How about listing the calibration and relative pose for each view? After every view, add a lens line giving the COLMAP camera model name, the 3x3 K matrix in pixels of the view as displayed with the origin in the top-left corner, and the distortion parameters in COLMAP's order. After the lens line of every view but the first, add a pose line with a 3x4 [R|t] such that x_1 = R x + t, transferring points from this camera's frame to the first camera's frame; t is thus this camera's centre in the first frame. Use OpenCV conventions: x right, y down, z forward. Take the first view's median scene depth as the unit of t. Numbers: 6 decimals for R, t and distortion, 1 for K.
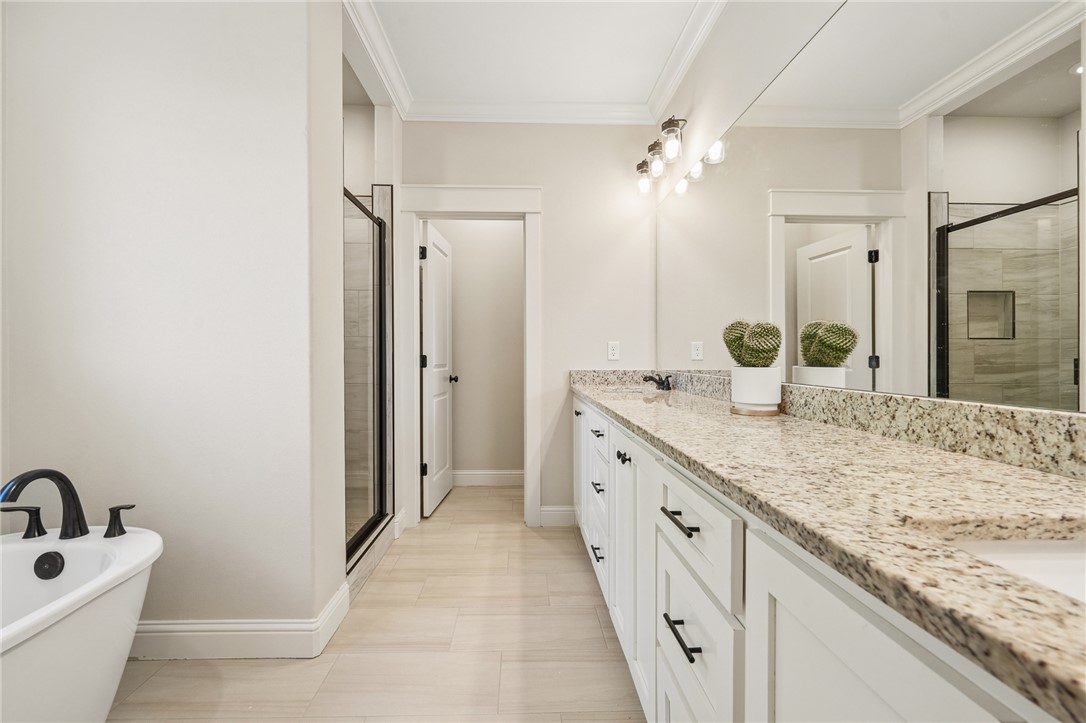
lens RADIAL K [[454.4, 0, 536.0], [0, 454.4, 360.1], [0, 0, 1]] dist [0.003403, -0.000850]
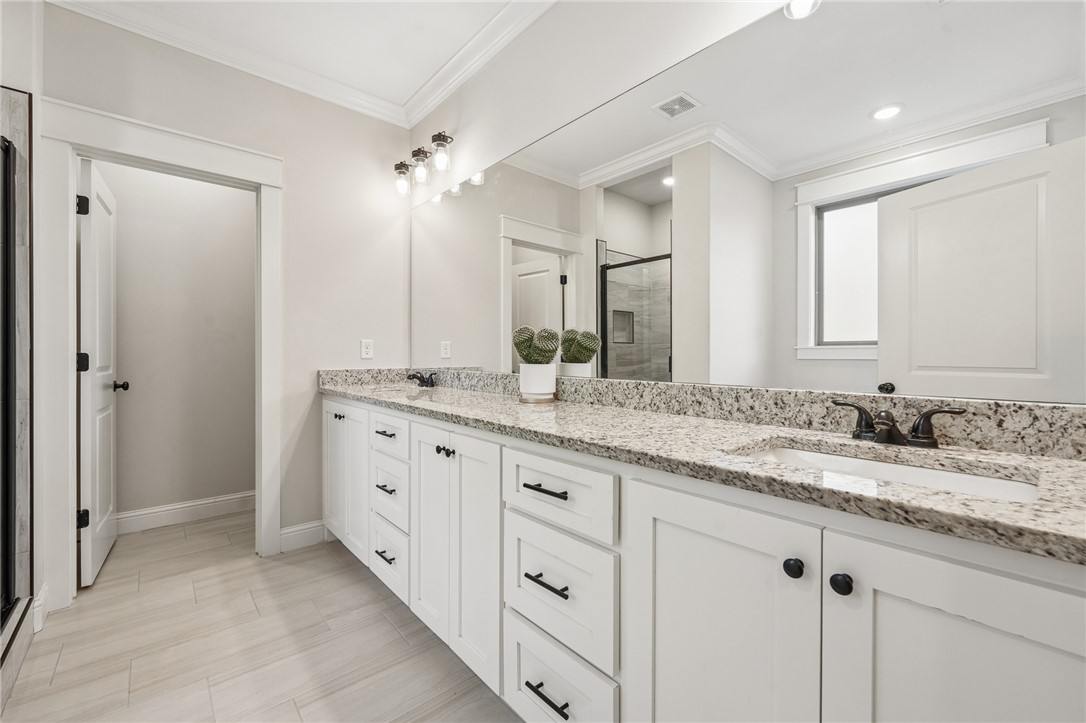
lens RADIAL K [[454.4, 0, 536.9], [0, 454.4, 356.5], [0, 0, 1]] dist [0.003403, -0.000850]
pose [[0.766301, -0.003024, 0.642475, -0.195080], [0.004490, 0.999990, -0.000648, -0.002472], [-0.642467, 0.003382, 0.766306, 0.031527]]
